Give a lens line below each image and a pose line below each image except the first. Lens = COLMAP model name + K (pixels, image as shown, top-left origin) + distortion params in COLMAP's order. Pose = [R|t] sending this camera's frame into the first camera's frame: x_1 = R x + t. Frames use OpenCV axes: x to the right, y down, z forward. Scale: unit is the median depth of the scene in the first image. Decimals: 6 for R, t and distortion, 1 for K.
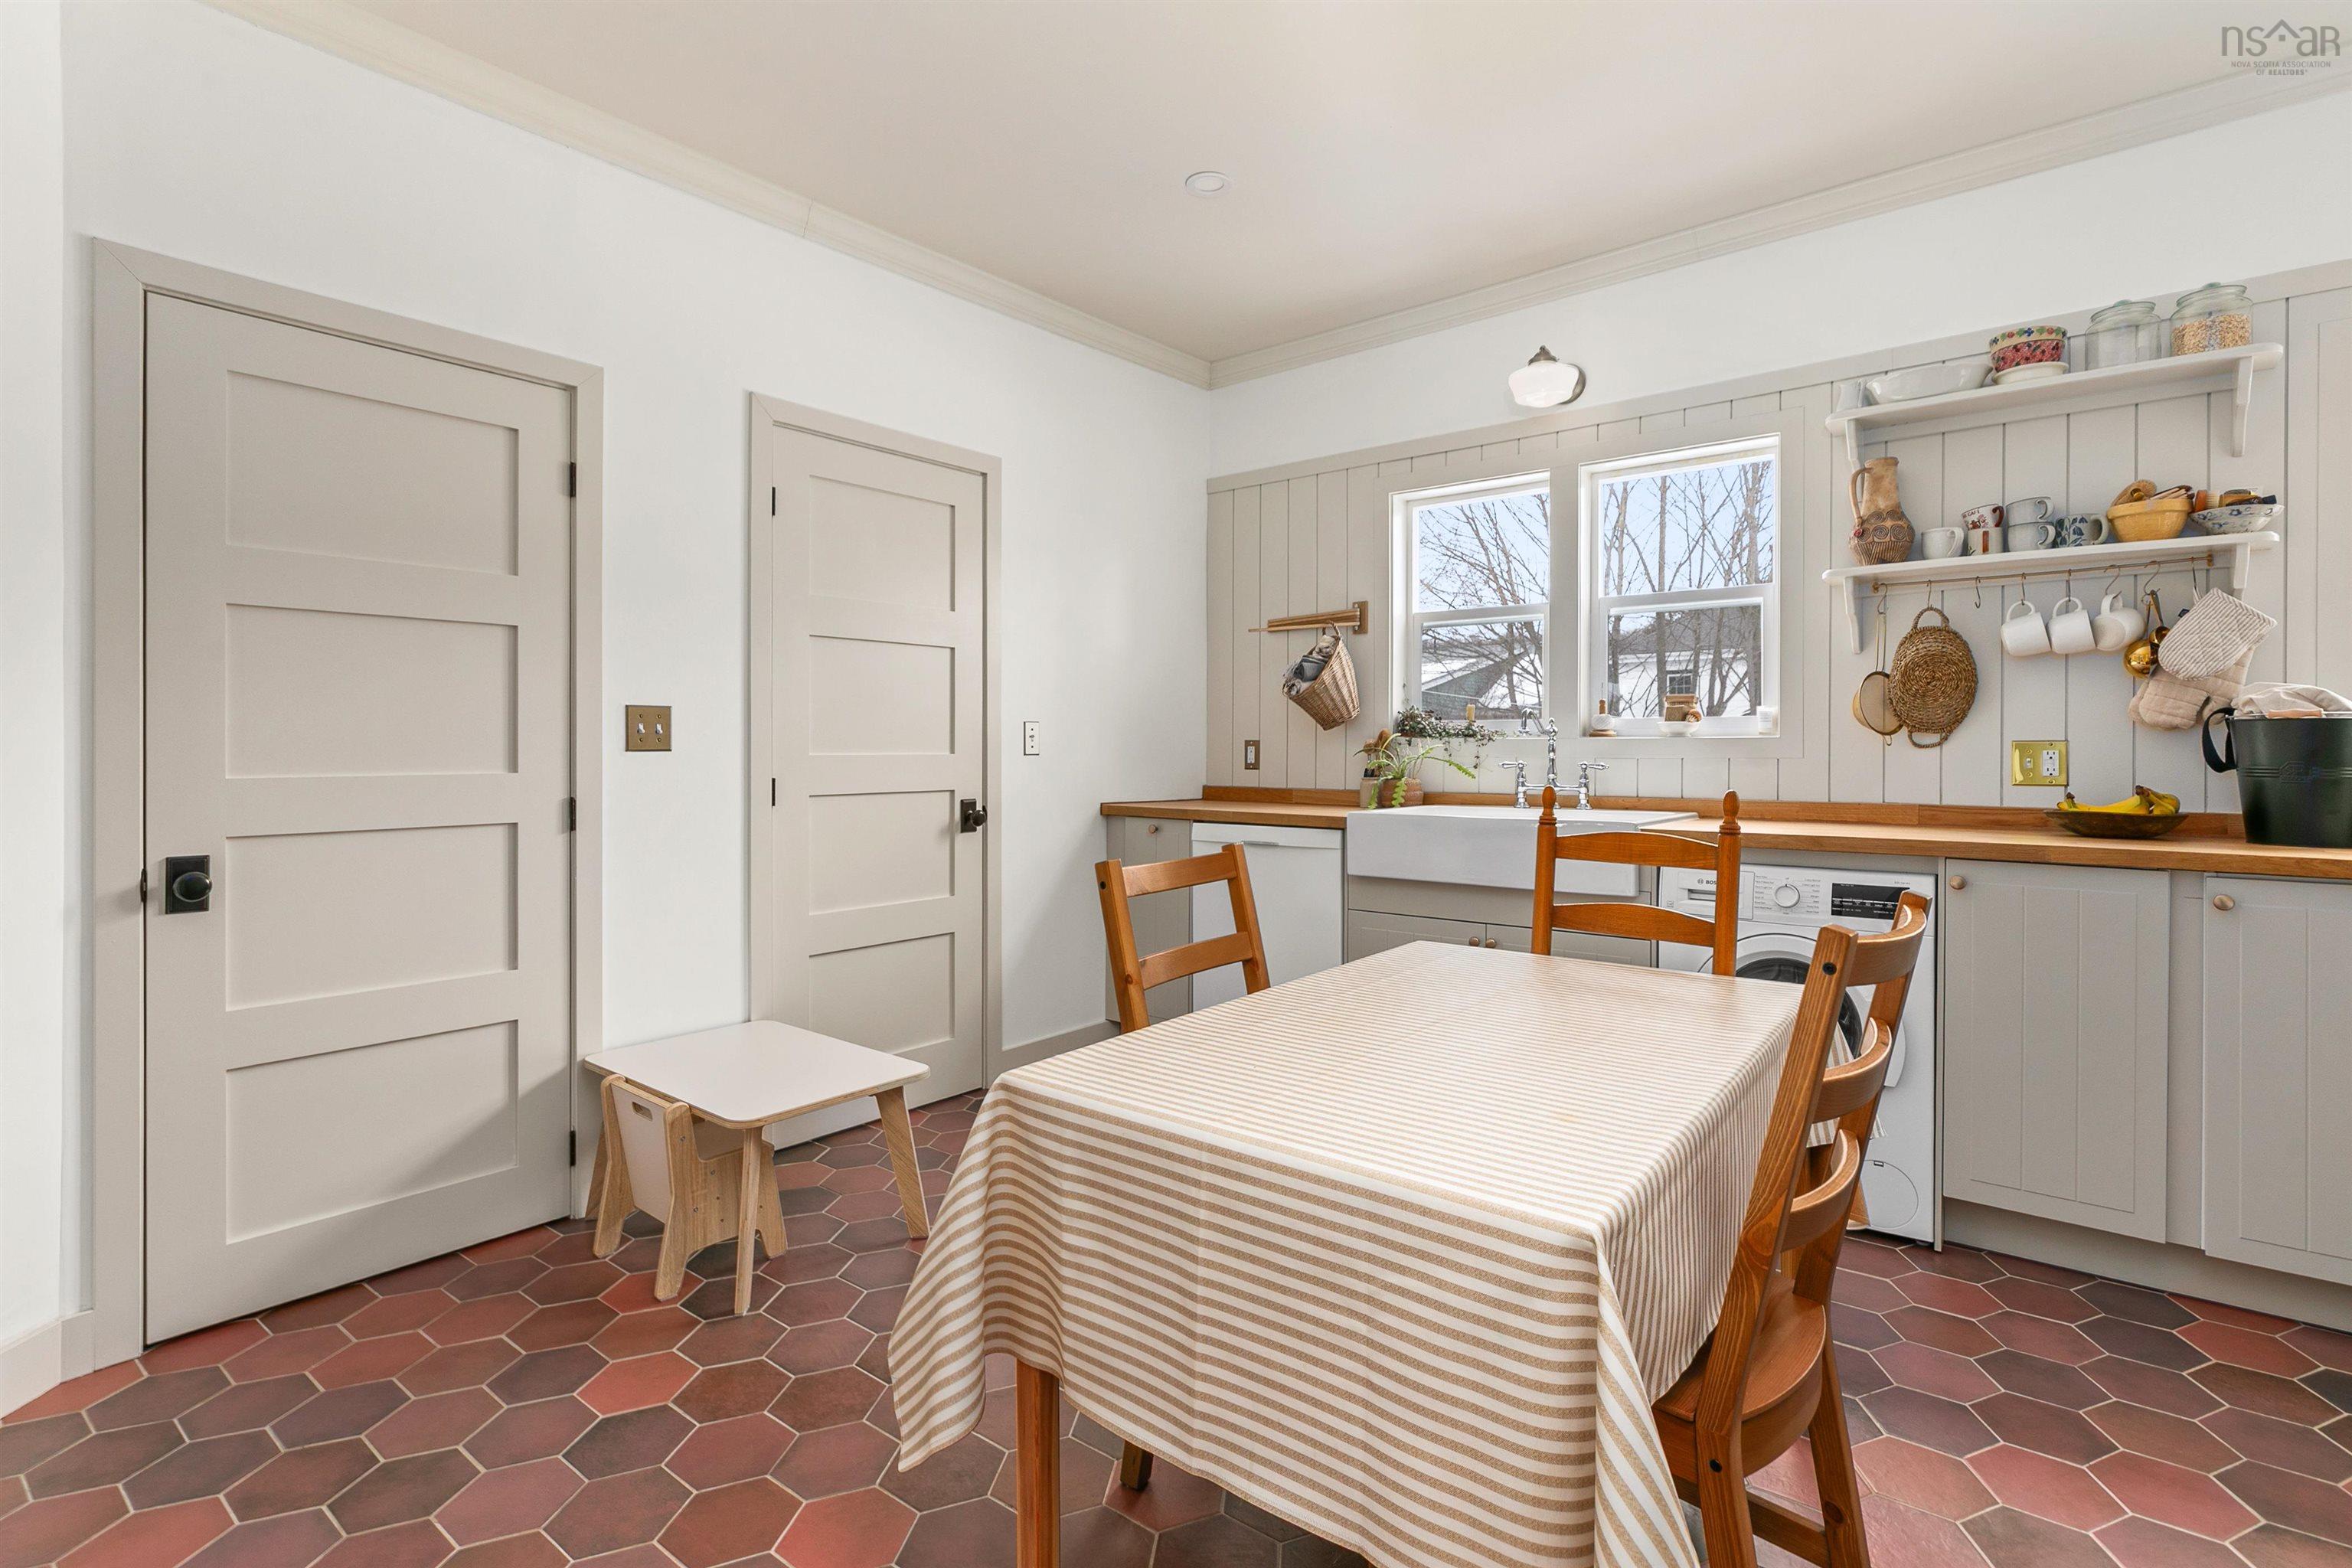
lens RADIAL K [[1095.0, 0, 1180.9], [0, 1095.0, 764.7], [0, 0, 1]] dist [-0.014154, 0.000034]
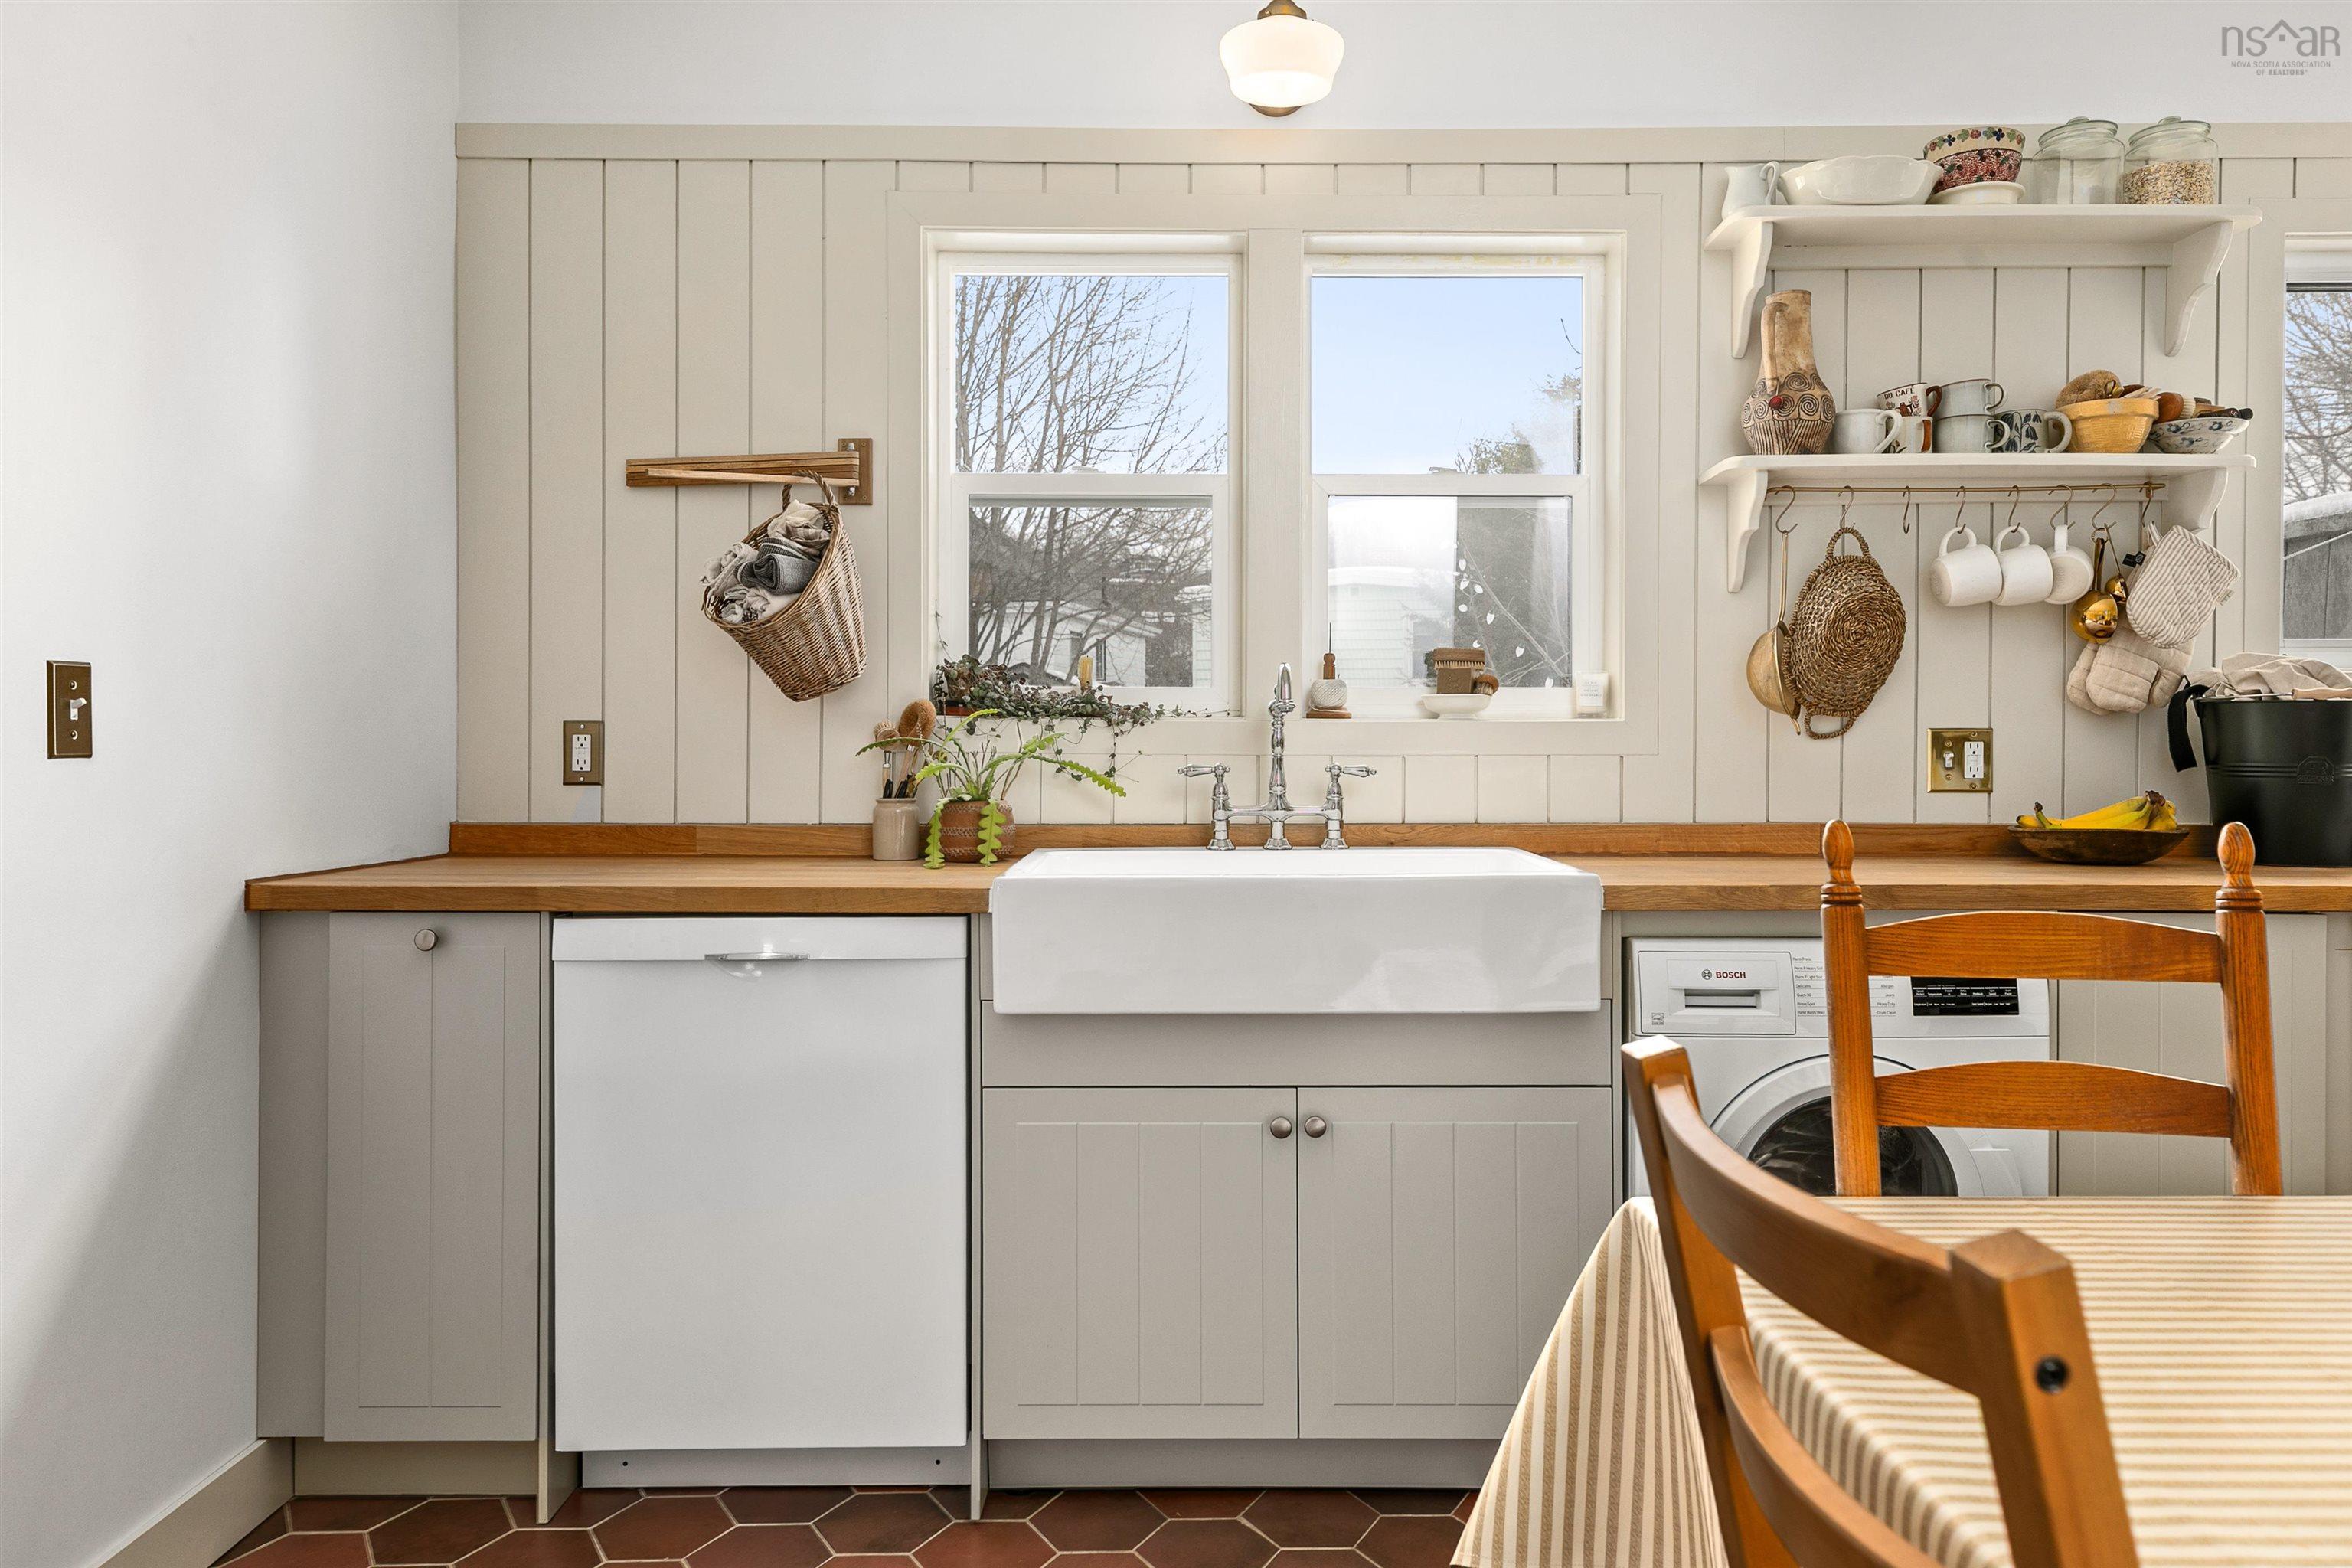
lens RADIAL K [[1571.8, 0, 1183.5], [0, 1571.8, 753.9], [0, 0, 1]] dist [0.007646, 0.001202]
pose [[0.776045, -0.005894, 0.630651, -0.232728], [0.009052, 0.999957, -0.001793, -0.008104], [-0.630613, 0.007100, 0.776065, 0.507256]]
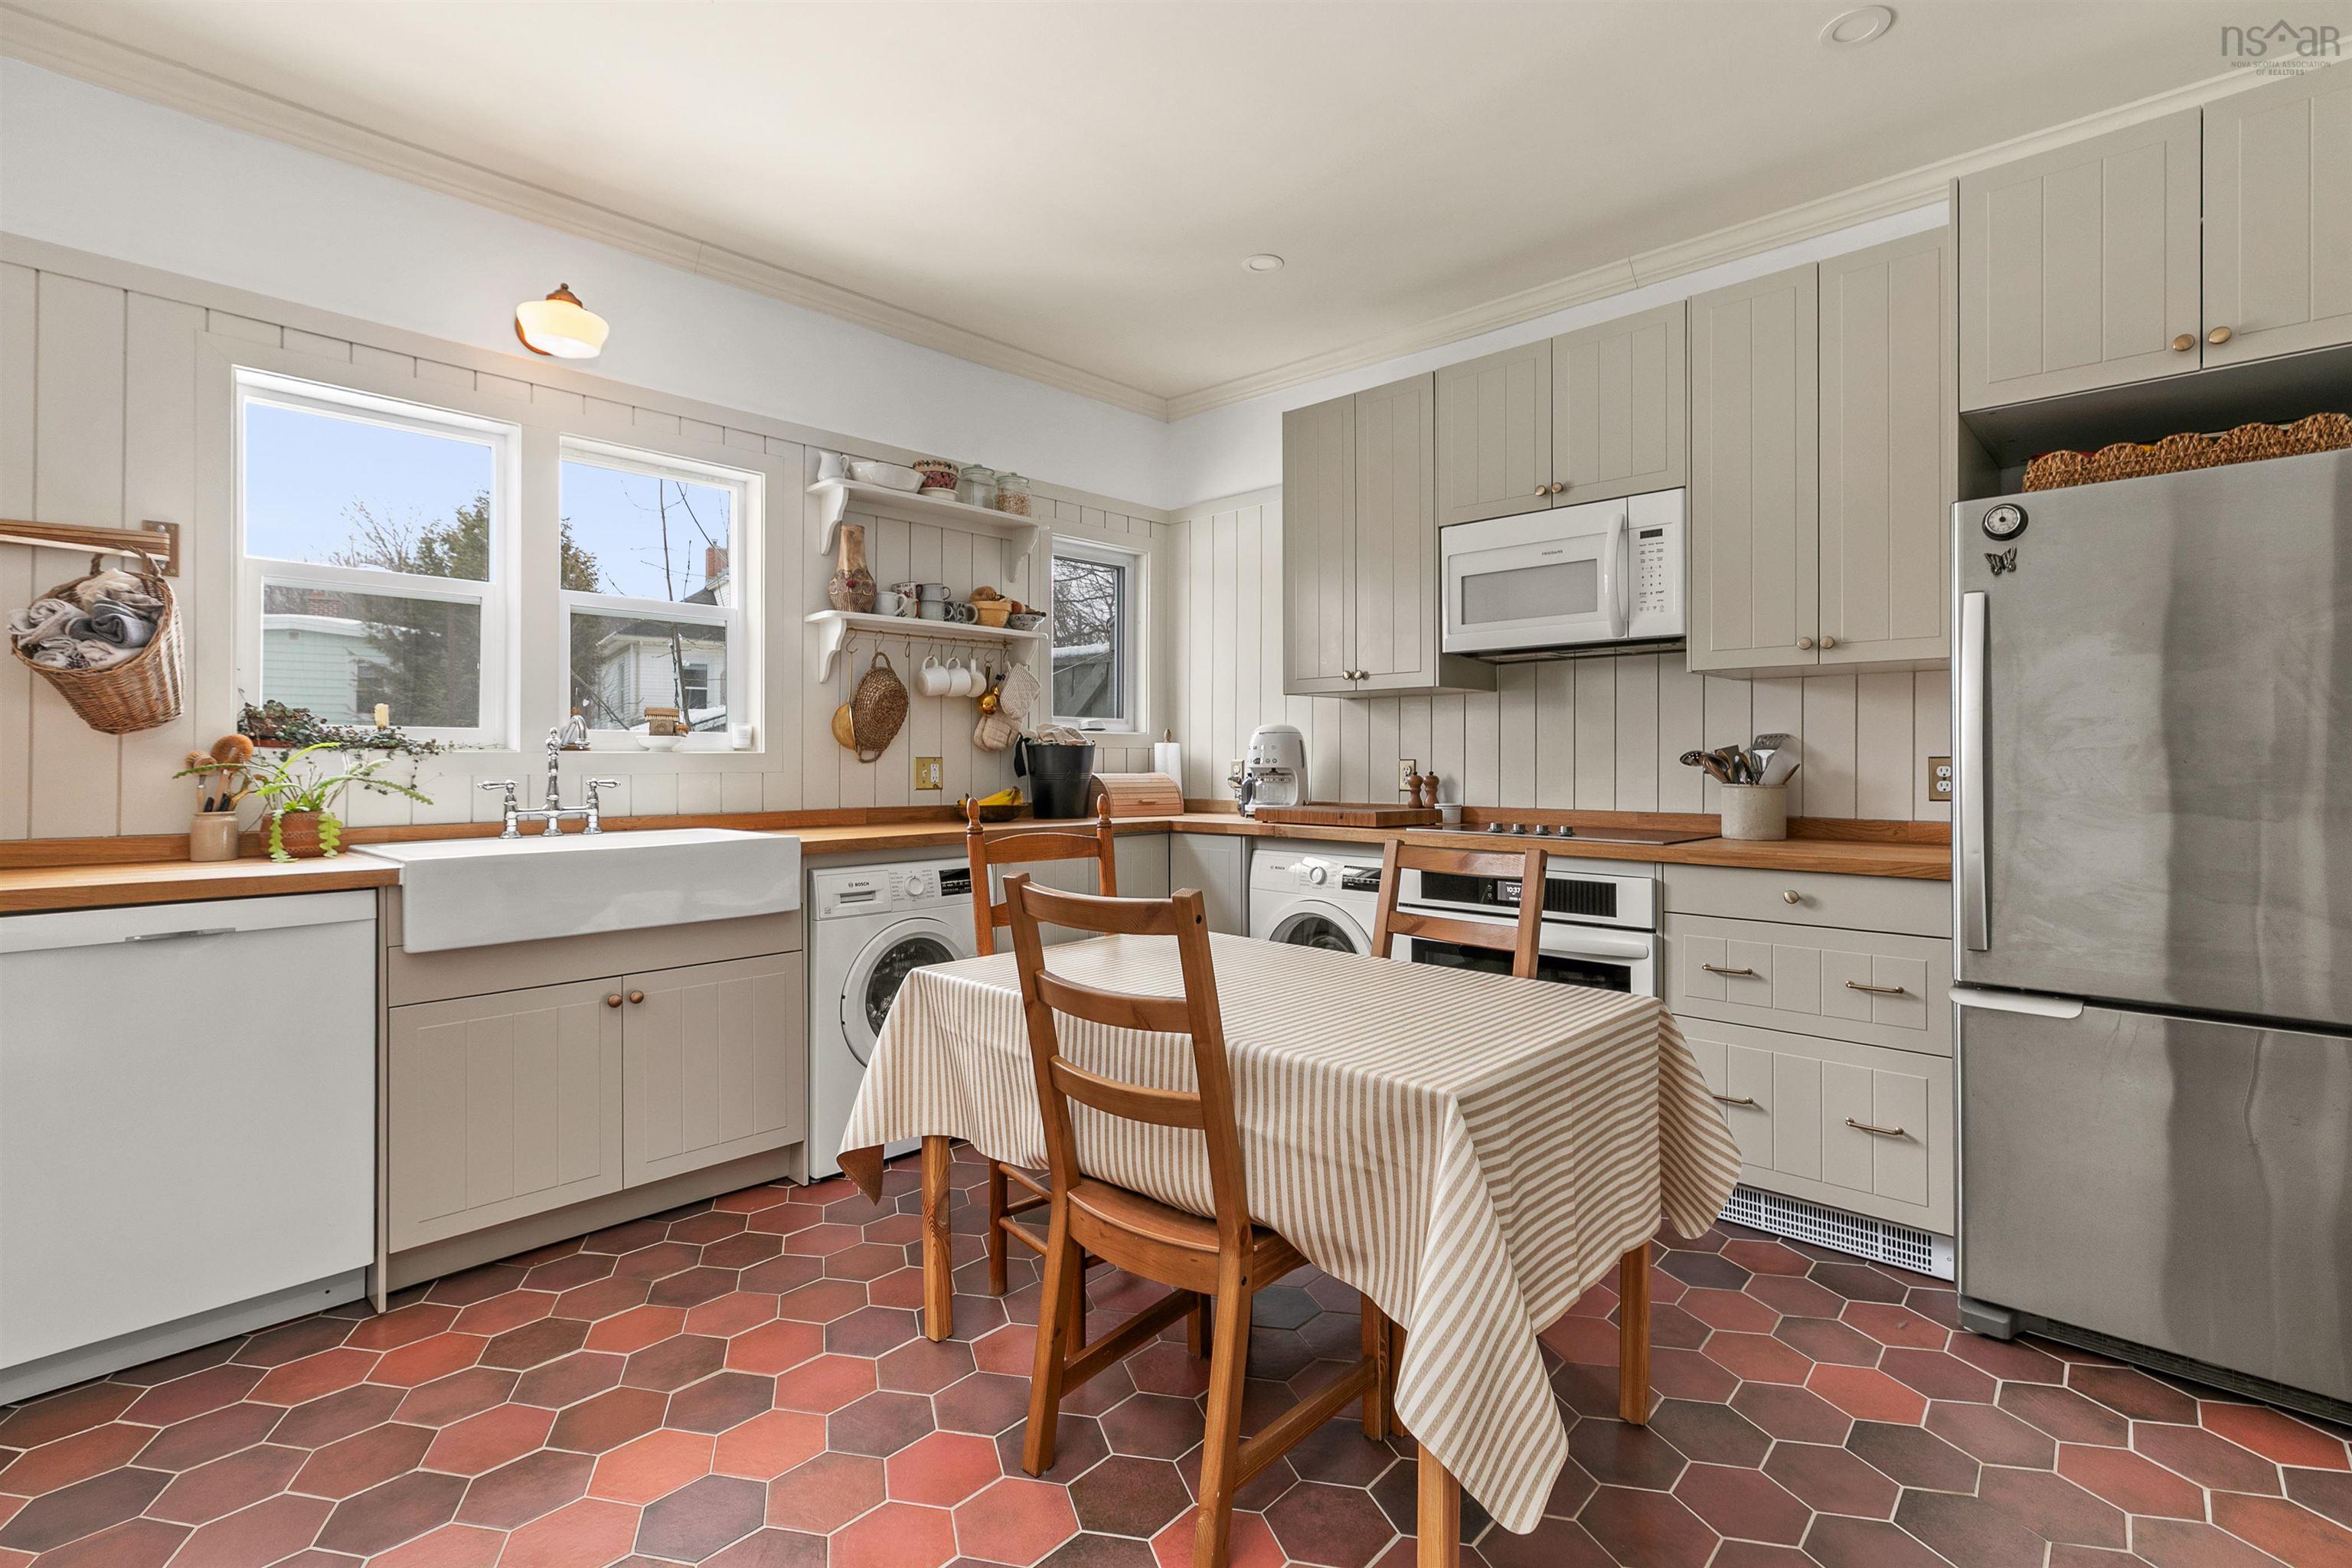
lens RADIAL K [[1084.2, 0, 1180.0], [0, 1084.2, 756.8], [0, 0, 1]] dist [0.004244, 0.000494]
pose [[0.074269, 0.003338, 0.997233, -0.548834], [0.016744, 0.999849, -0.004594, -0.010571], [-0.997098, 0.017039, 0.074202, 0.555153]]
